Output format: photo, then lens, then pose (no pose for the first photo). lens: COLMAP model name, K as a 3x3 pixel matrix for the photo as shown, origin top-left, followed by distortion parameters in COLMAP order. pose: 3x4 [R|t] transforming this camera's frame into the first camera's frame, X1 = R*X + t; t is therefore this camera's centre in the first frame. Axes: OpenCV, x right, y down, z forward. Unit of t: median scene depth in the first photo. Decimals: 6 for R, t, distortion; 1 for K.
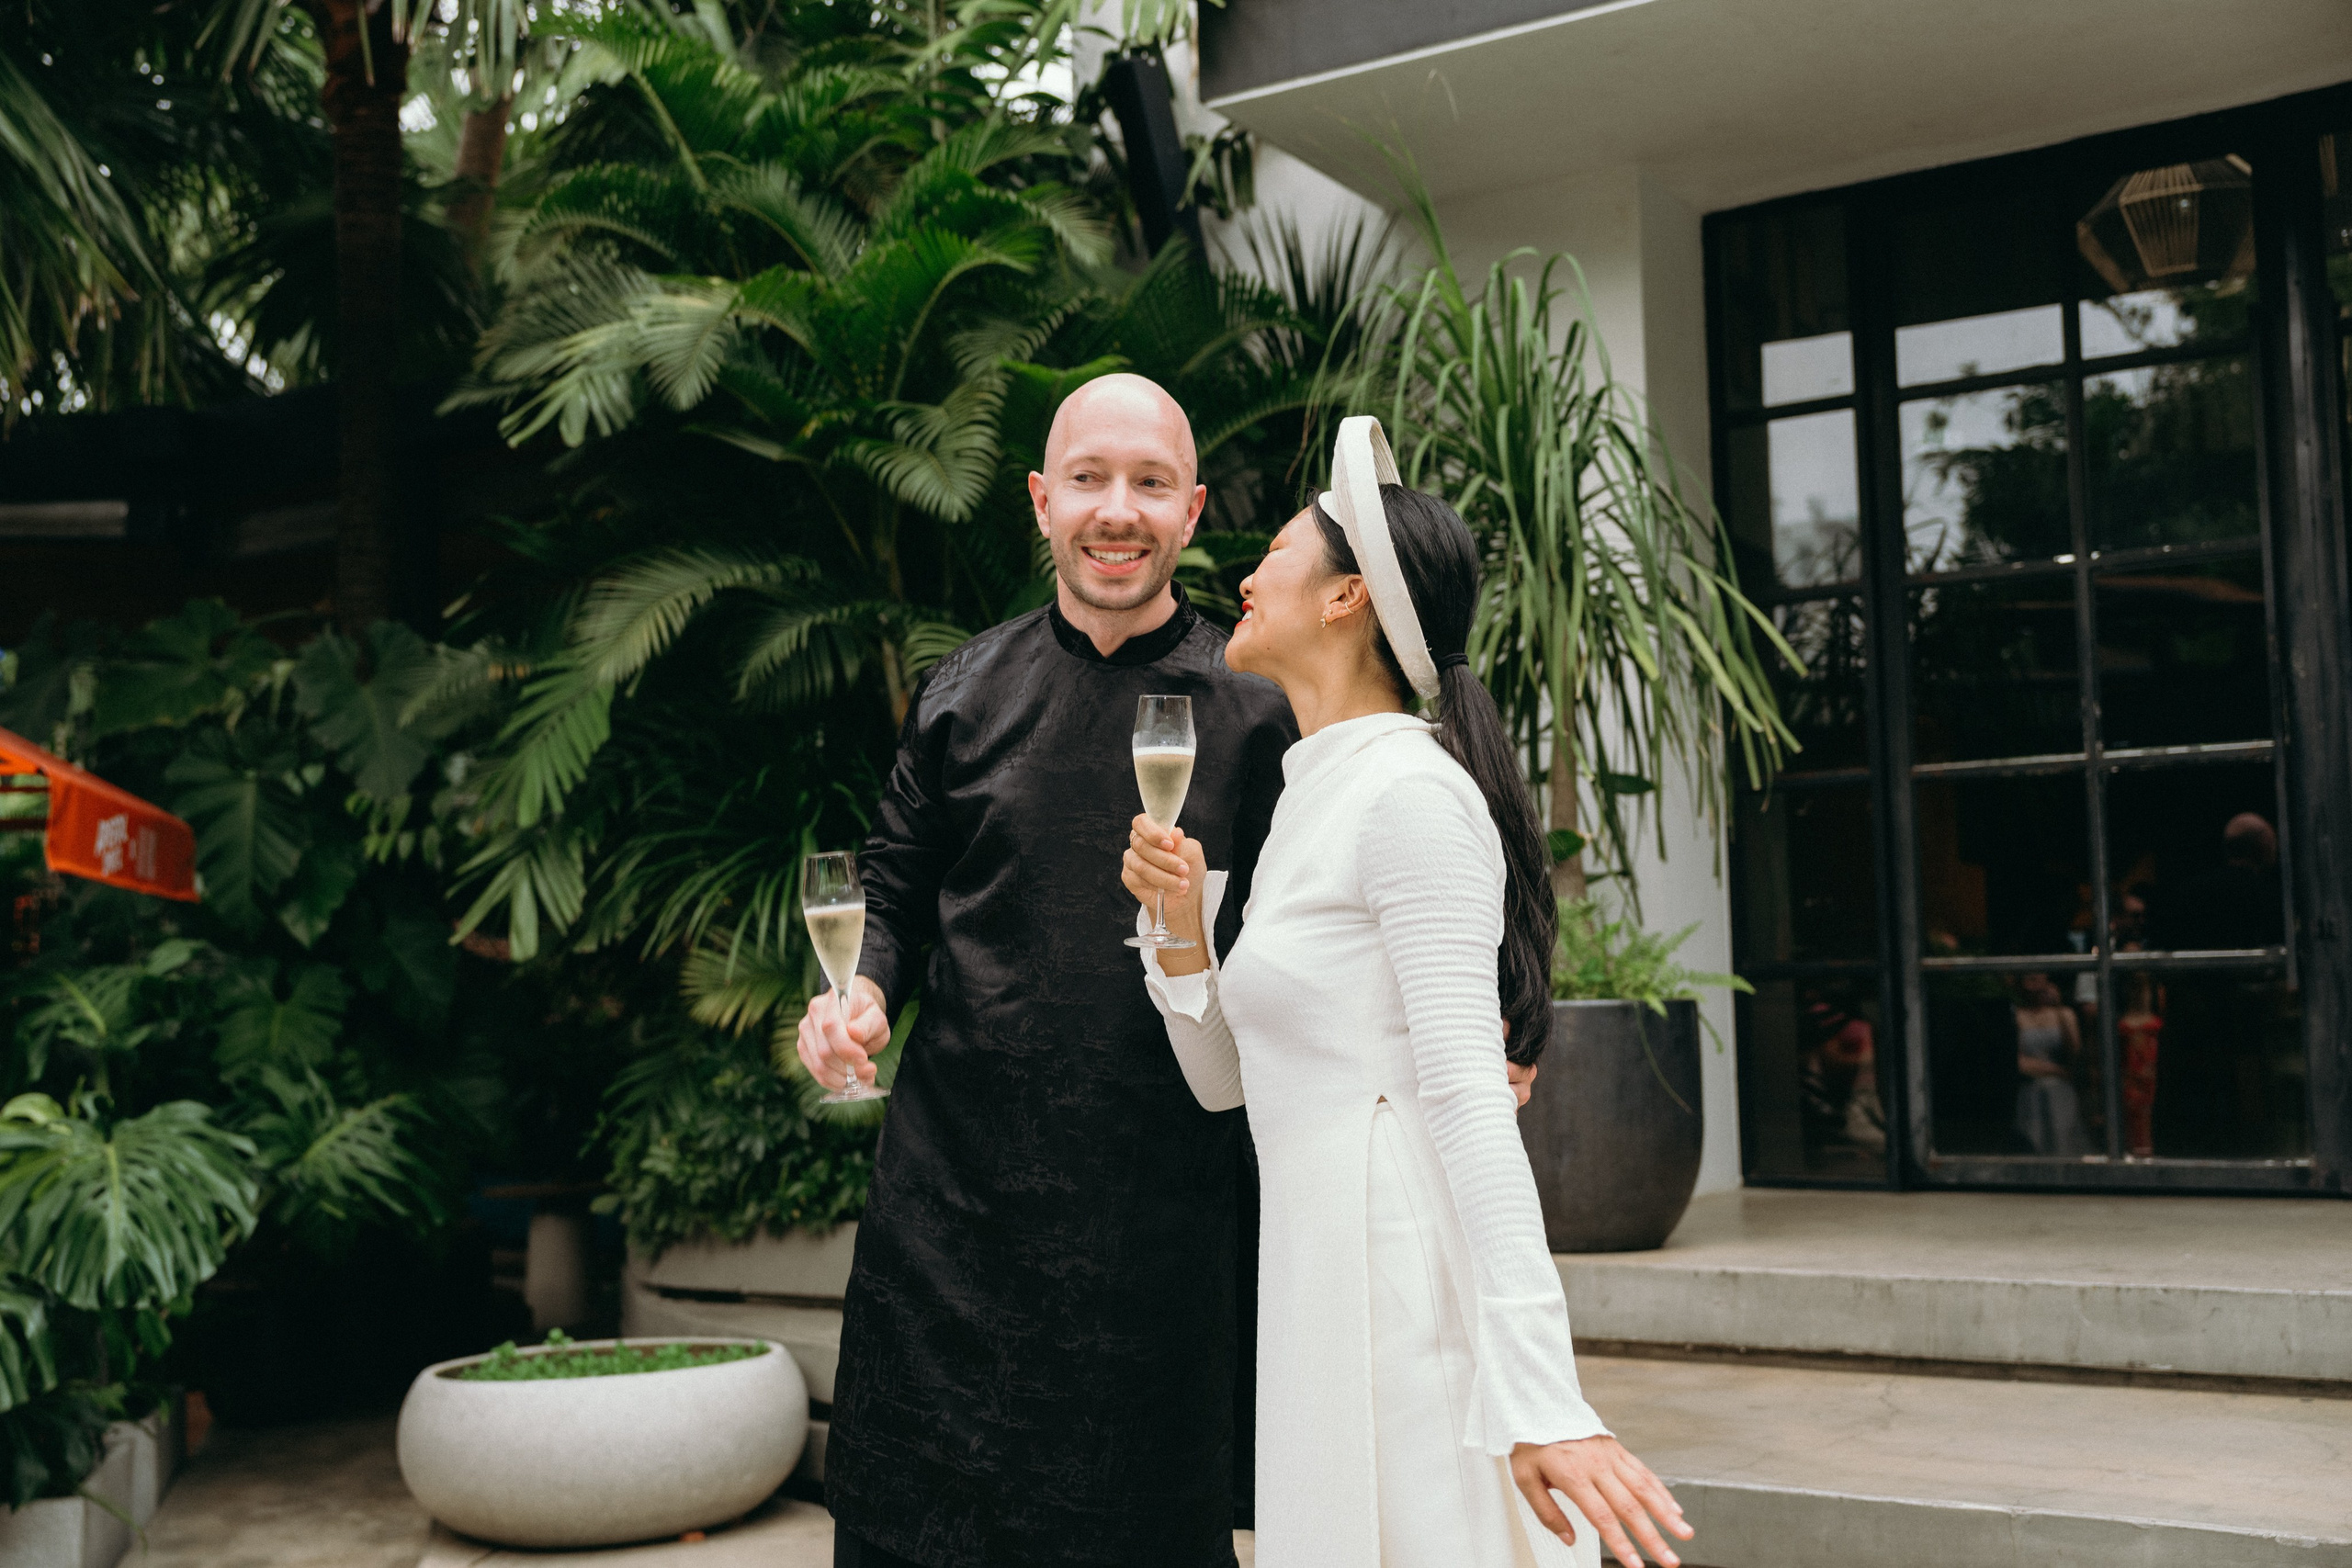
lens RADIAL K [[2436.3, 0, 1176.0], [0, 2436.3, 784.0], [0, 0, 1]] dist [0.036406, -0.097918]
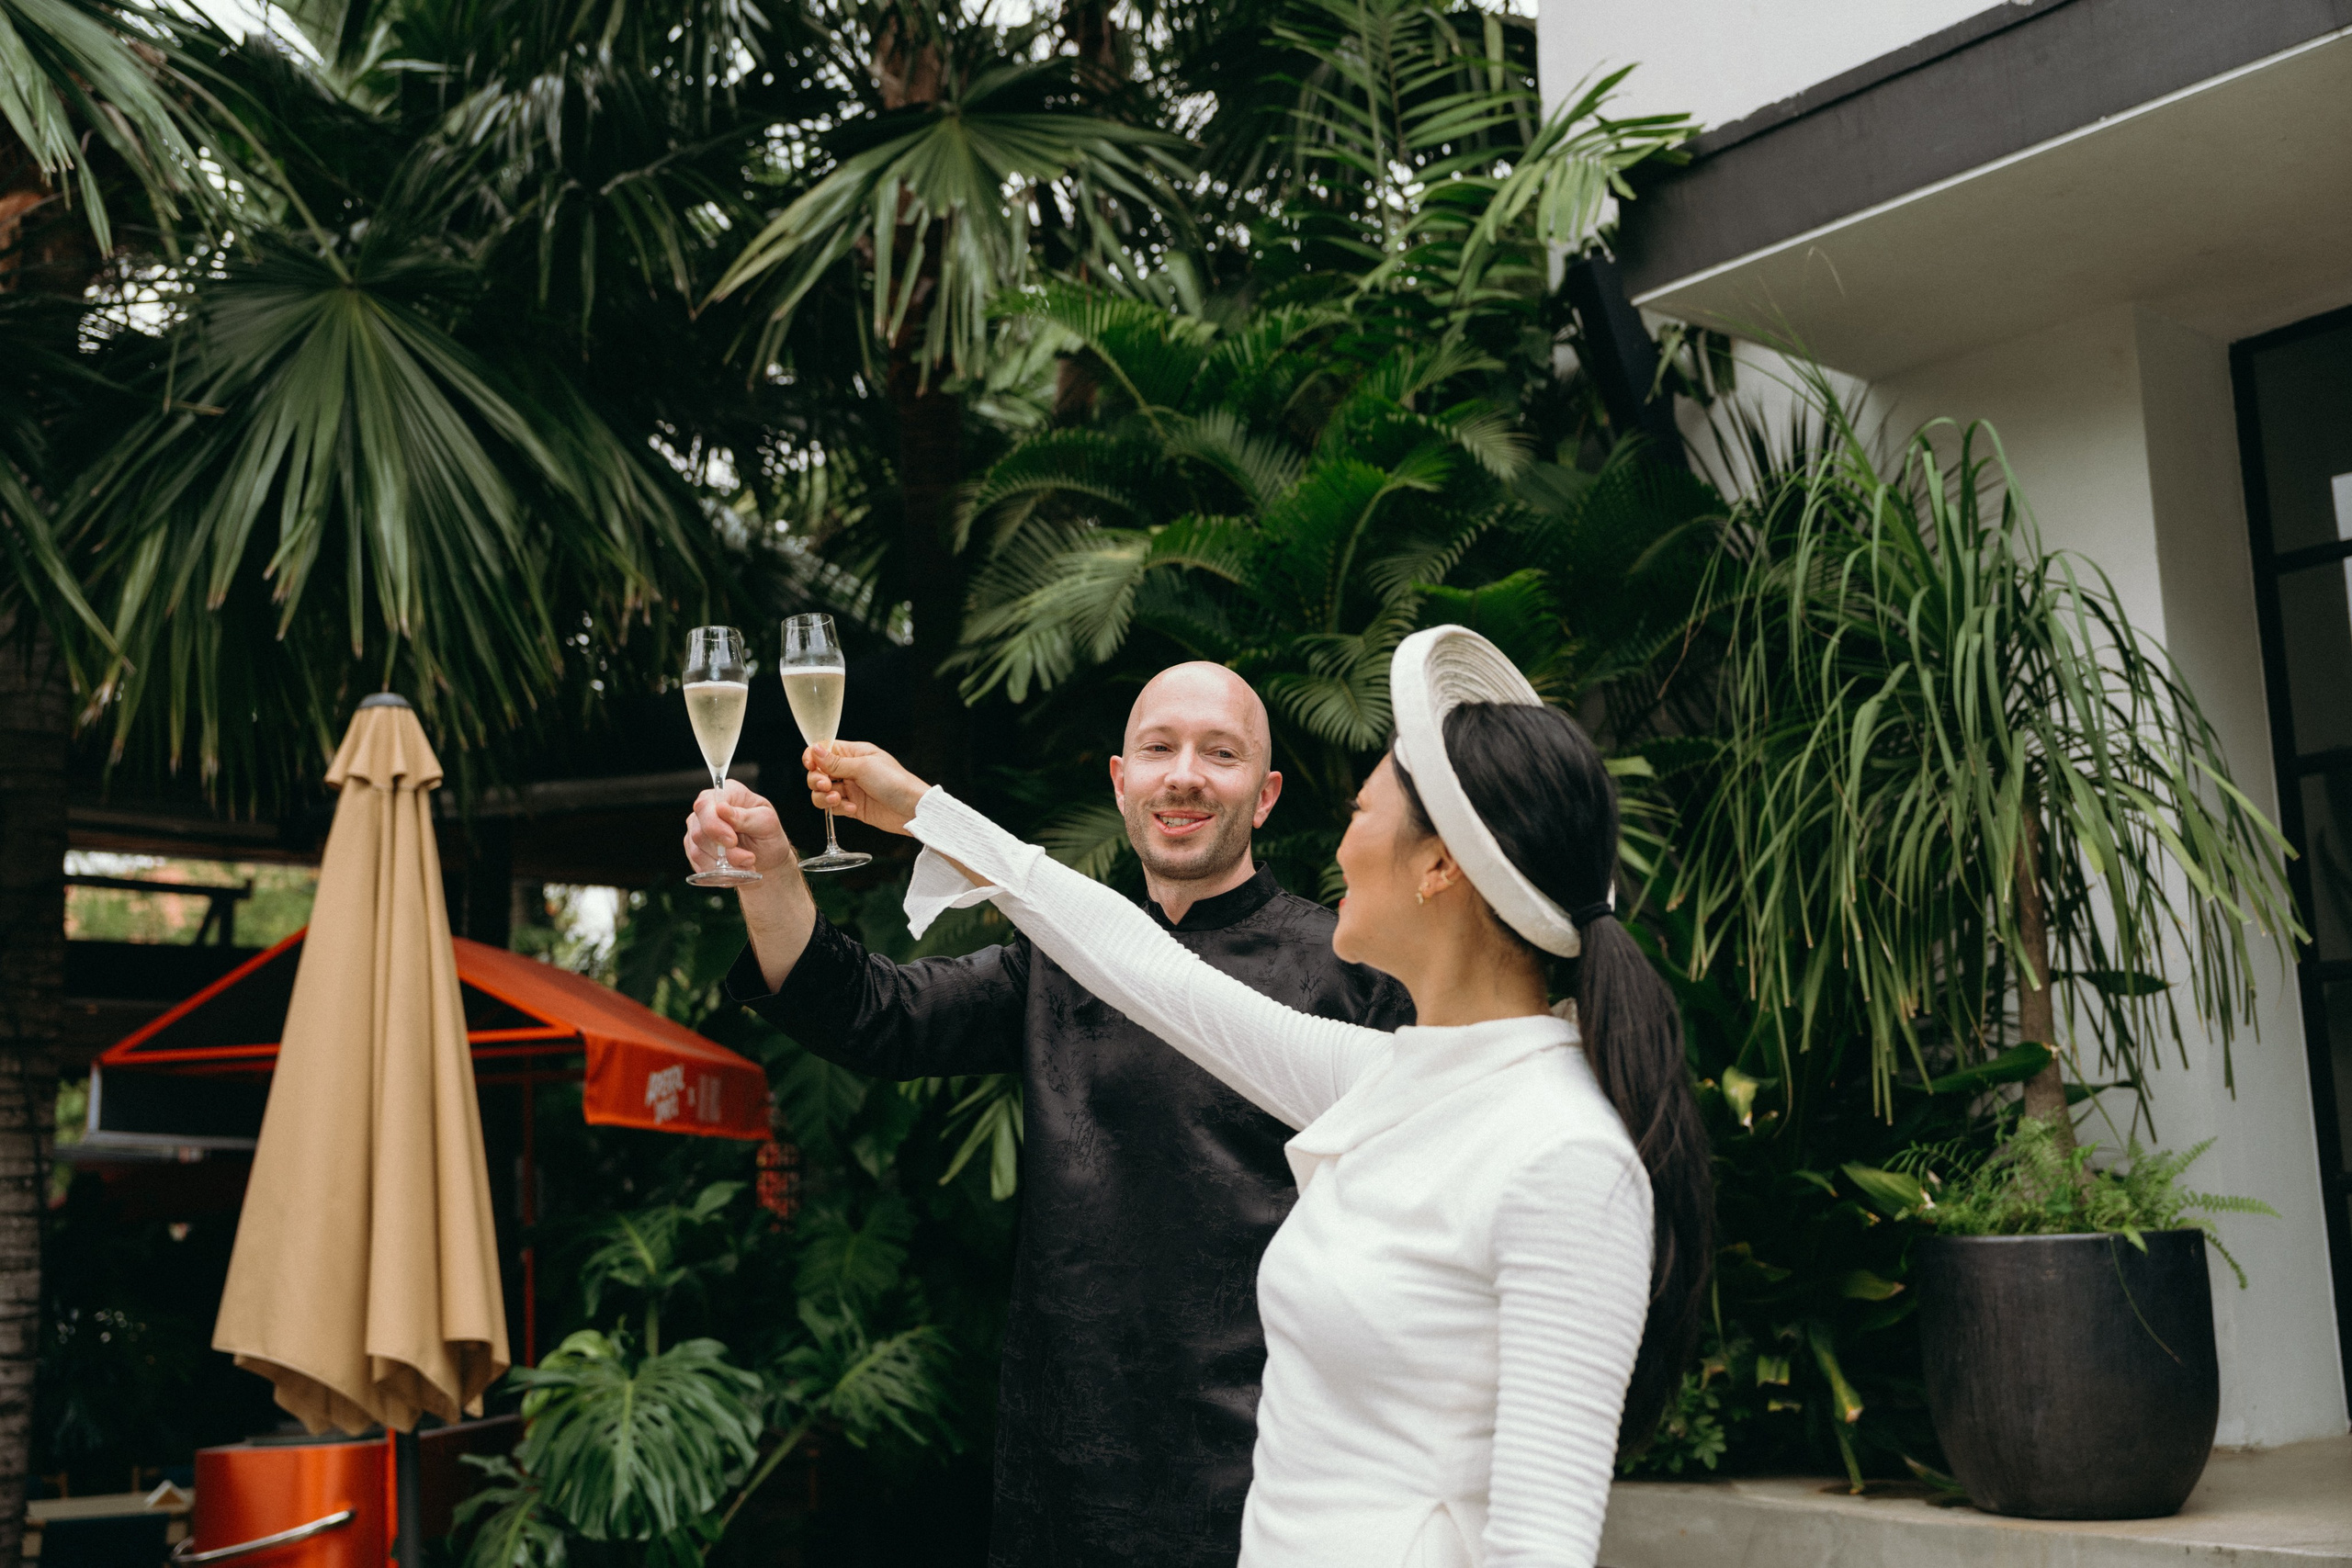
lens RADIAL K [[2436.3, 0, 1176.0], [0, 2436.3, 784.0], [0, 0, 1]] dist [0.036406, -0.097918]
pose [[0.952178, -0.066285, -0.298269, 0.123596], [0.043666, 0.995686, -0.081875, -0.014933], [0.302409, 0.064935, 0.950964, 0.030190]]
